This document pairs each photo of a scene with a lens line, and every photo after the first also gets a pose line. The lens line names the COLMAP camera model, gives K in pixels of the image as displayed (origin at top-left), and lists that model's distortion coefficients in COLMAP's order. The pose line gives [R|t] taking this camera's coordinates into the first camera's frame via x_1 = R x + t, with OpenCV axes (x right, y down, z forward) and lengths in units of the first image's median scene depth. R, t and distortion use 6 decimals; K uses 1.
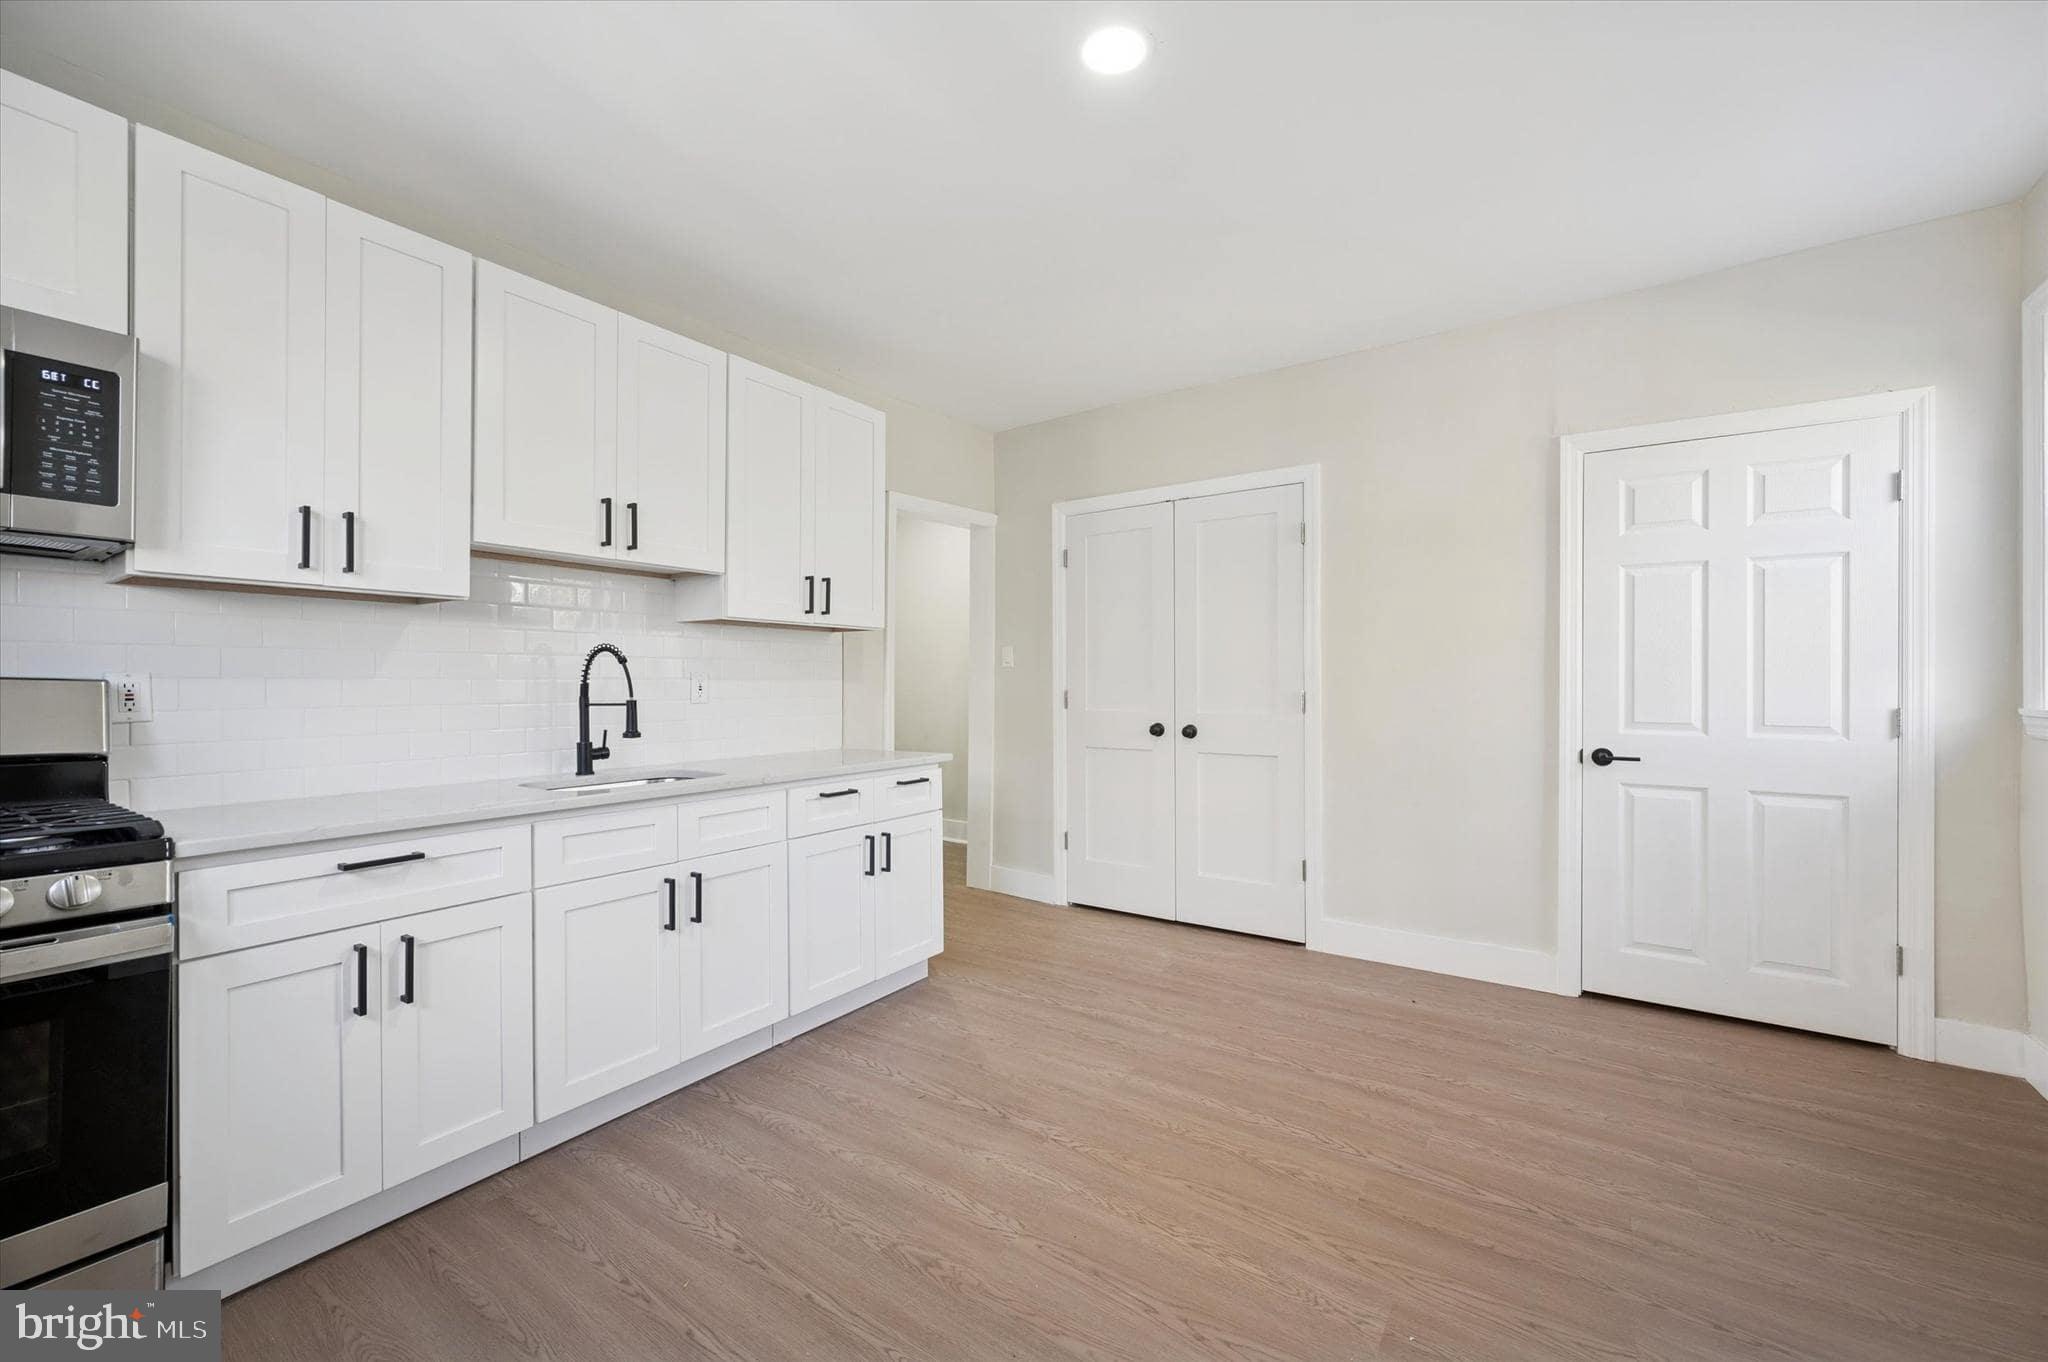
lens RADIAL K [[788.0, 0, 1007.5], [0, 788.0, 679.6], [0, 0, 1]] dist [-0.010110, -0.000281]
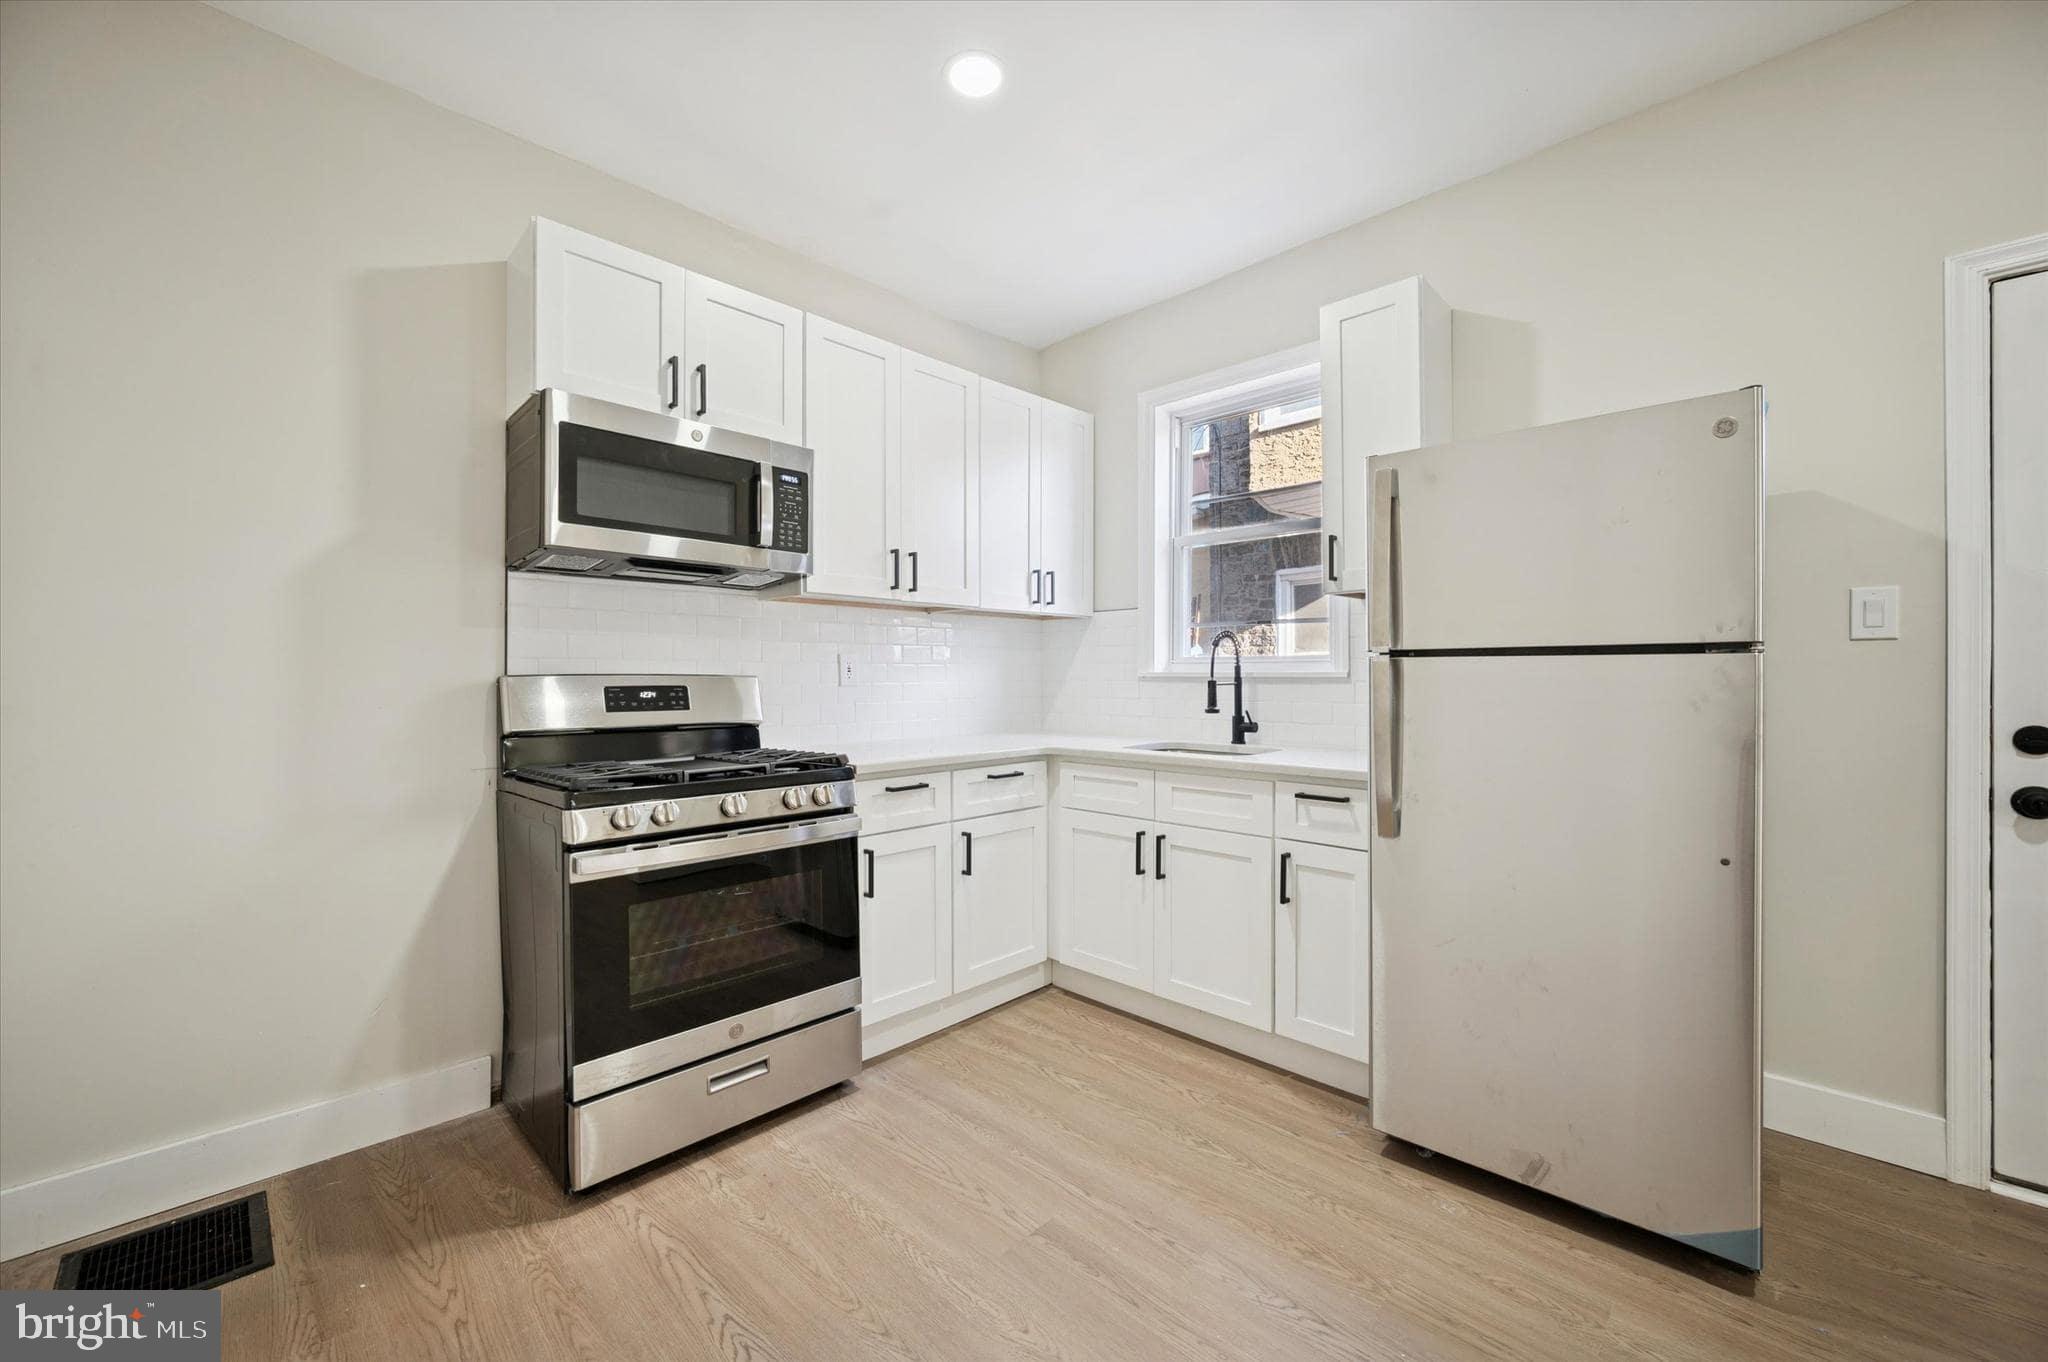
lens RADIAL K [[819.5, 0, 1059.5], [0, 819.5, 678.0], [0, 0, 1]] dist [-0.001568, -0.000430]
pose [[0.994074, -0.001340, -0.108694, -0.455399], [0.003334, 0.999829, 0.018165, -0.002357], [0.108652, -0.018420, 0.993909, -0.608541]]
